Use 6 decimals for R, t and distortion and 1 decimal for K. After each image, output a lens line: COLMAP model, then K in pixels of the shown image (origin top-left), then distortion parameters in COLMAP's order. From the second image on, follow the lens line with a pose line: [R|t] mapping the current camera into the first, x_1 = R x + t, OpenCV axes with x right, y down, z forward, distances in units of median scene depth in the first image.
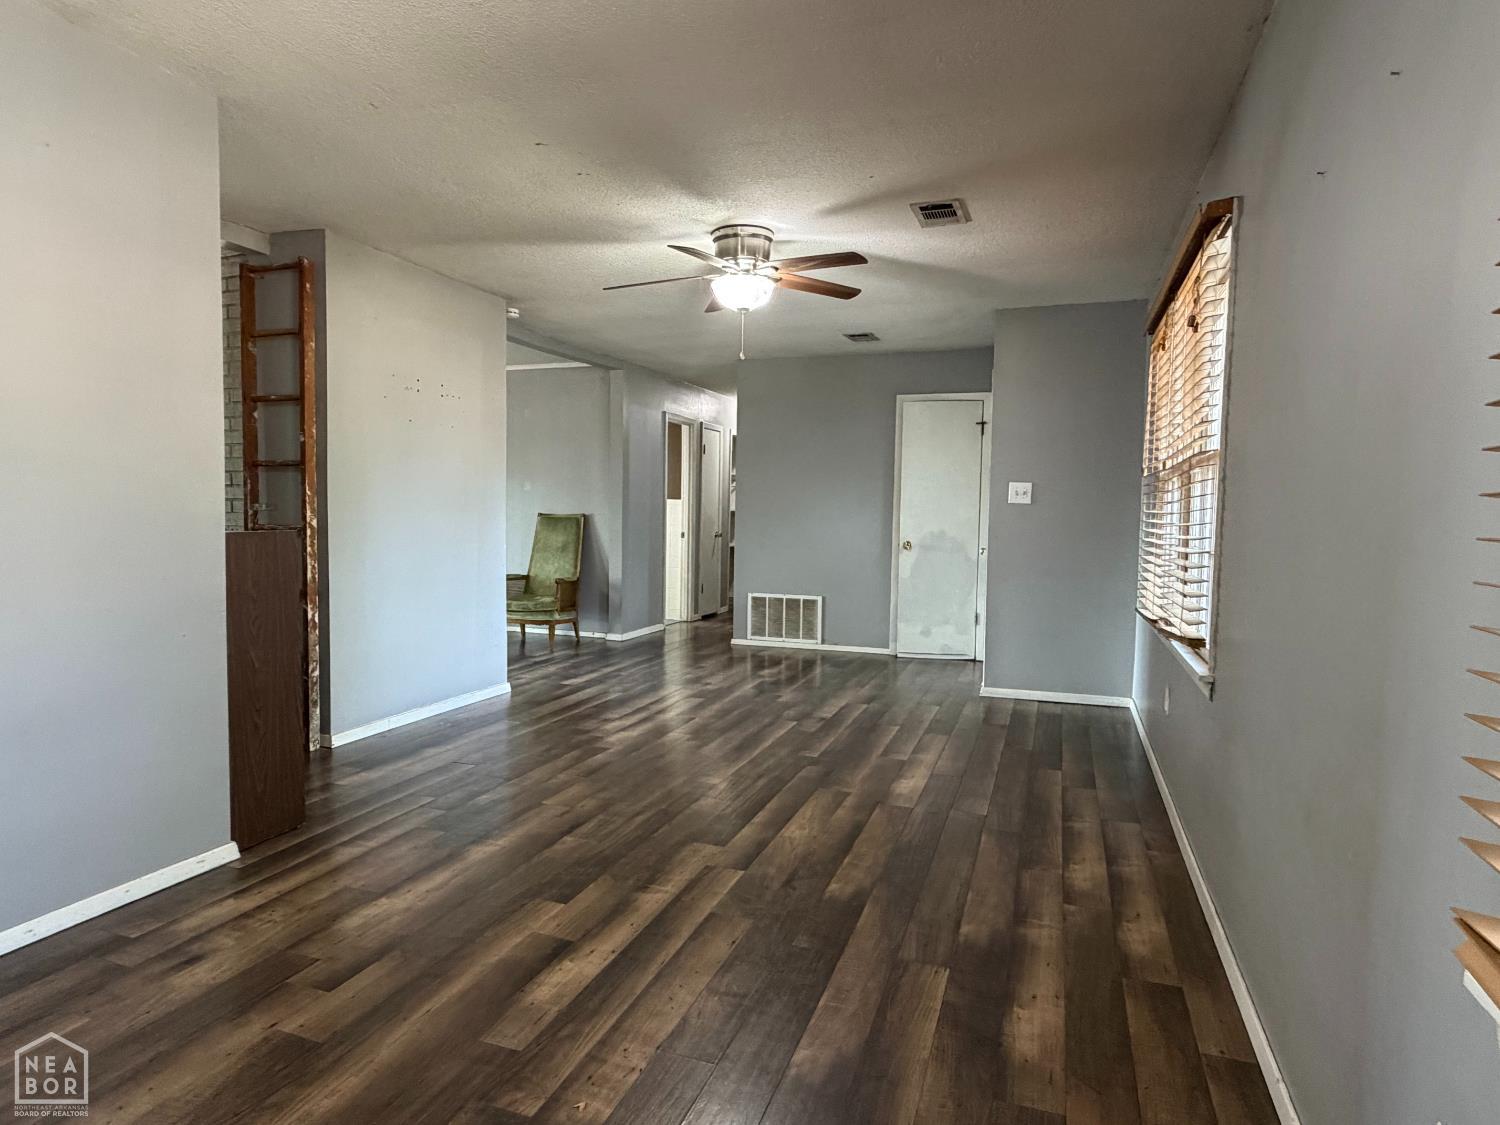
lens RADIAL K [[866.6, 0, 750.2], [0, 866.6, 562.3], [0, 0, 1]] dist [0.002313, 0.001749]
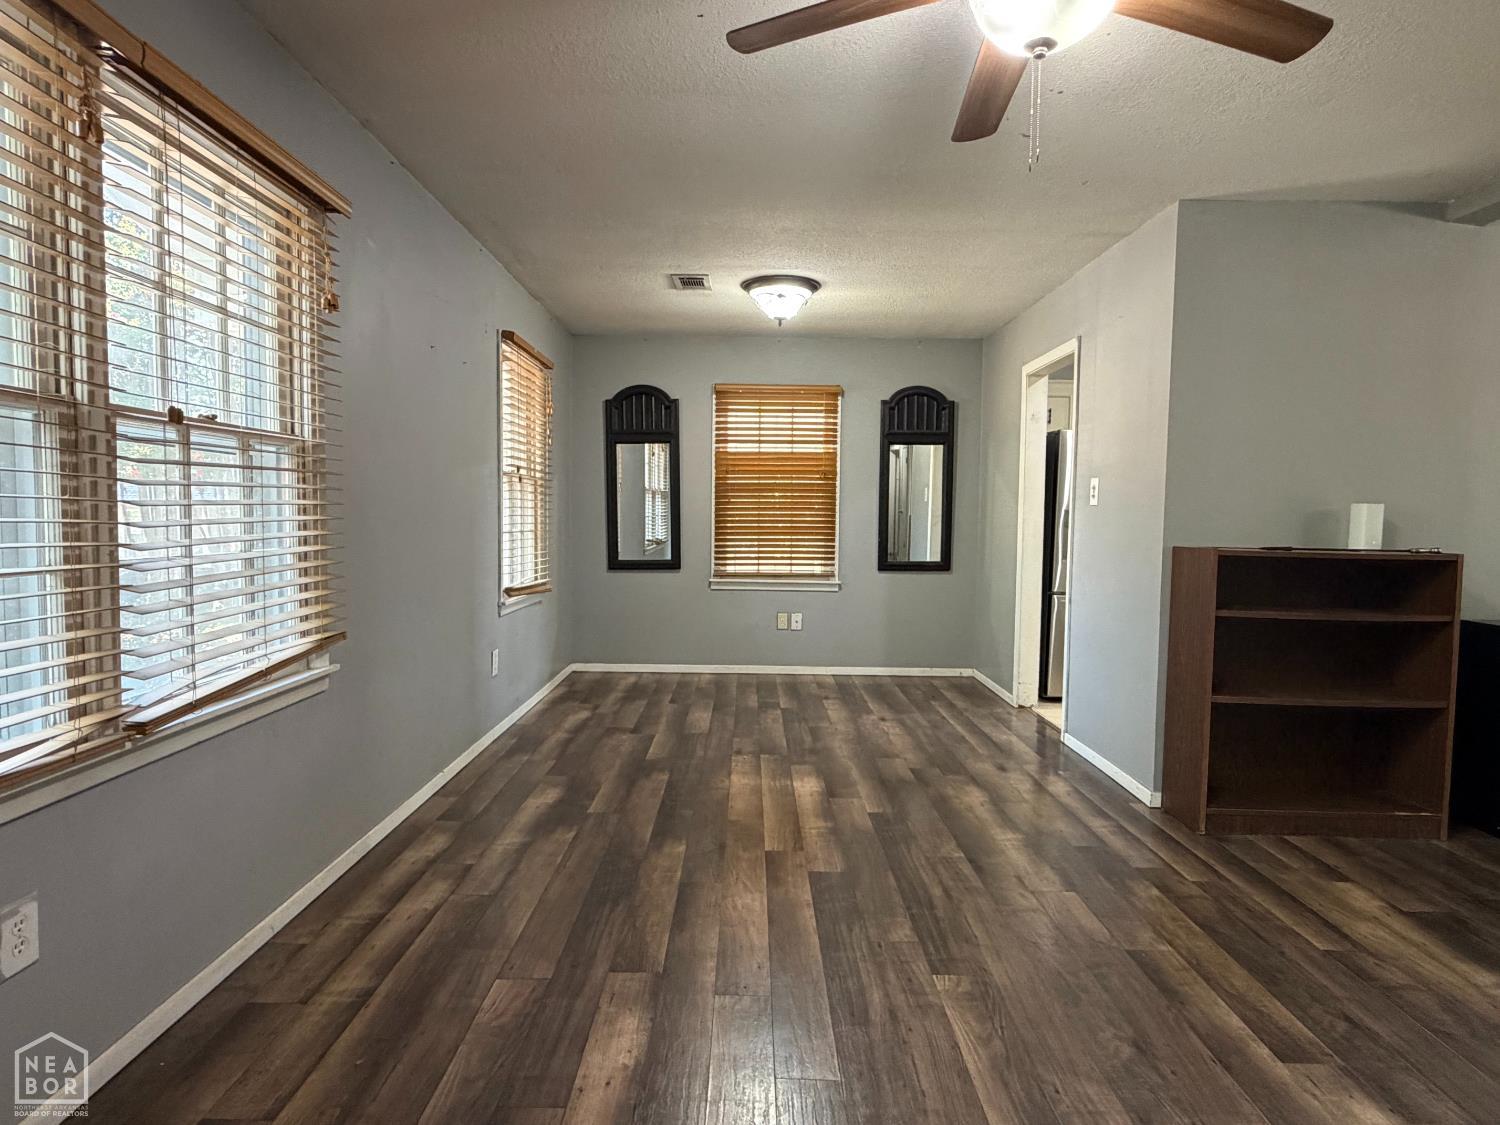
lens RADIAL K [[866.6, 0, 742.8], [0, 866.6, 560.1], [0, 0, 1]] dist [0.002313, 0.001749]
pose [[-0.944599, -0.011795, -0.328014, 0.360081], [-0.048349, 0.993452, 0.103512, -0.107508], [0.324646, 0.113637, -0.938984, 1.864208]]
